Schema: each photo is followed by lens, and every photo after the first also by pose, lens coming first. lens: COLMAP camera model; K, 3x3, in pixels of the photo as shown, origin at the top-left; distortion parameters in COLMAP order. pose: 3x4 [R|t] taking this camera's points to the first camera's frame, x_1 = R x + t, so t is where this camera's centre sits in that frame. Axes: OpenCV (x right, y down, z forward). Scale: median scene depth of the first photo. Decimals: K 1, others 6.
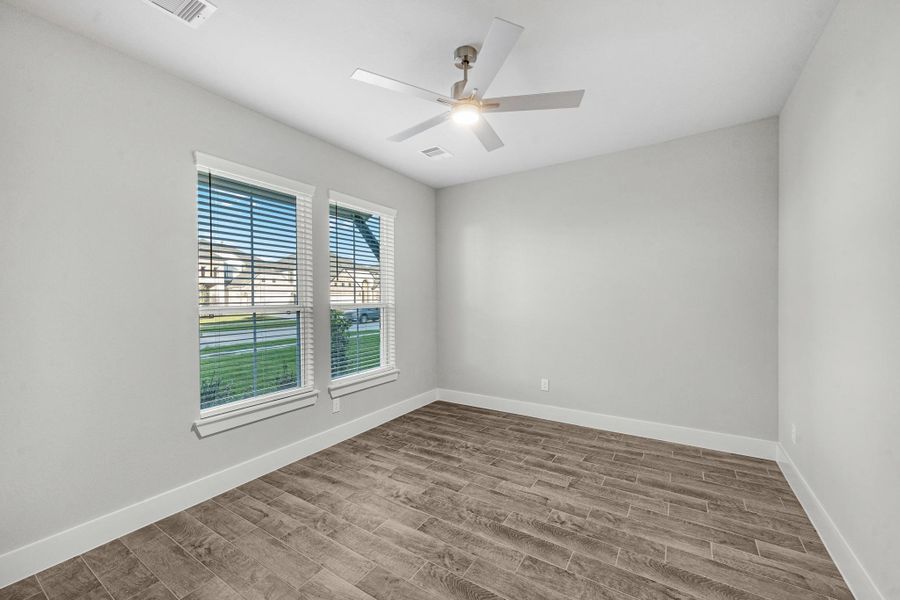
lens RADIAL K [[362.1, 0, 448.2], [0, 362.1, 300.5], [0, 0, 1]] dist [0.004009, -0.000101]
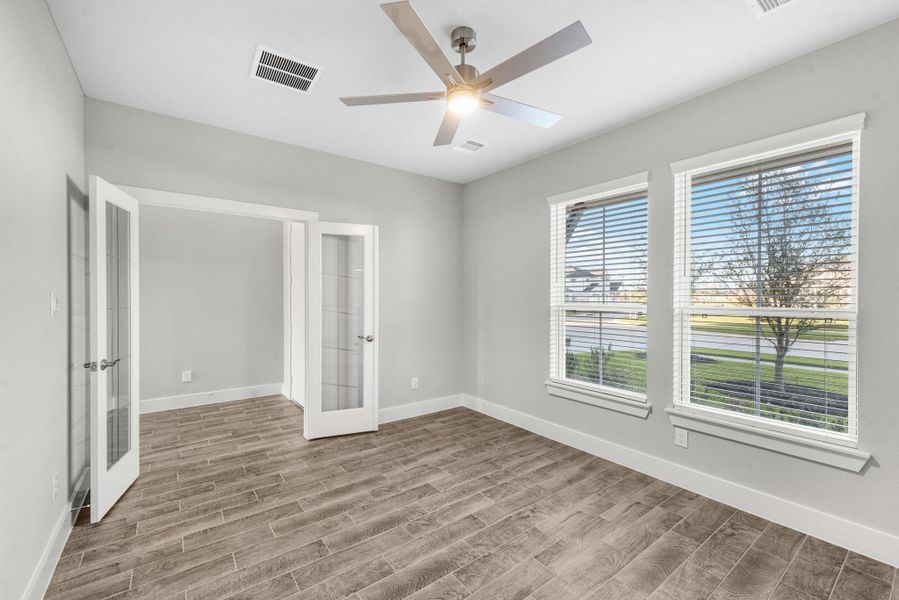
lens RADIAL K [[361.7, 0, 452.2], [0, 361.7, 296.0], [0, 0, 1]] dist [0.004009, -0.000101]
pose [[-0.324655, 0.007290, -0.945804, 0.740883], [-0.007577, 0.999918, 0.010308, -0.021680], [0.945802, 0.010513, -0.324573, 1.008713]]
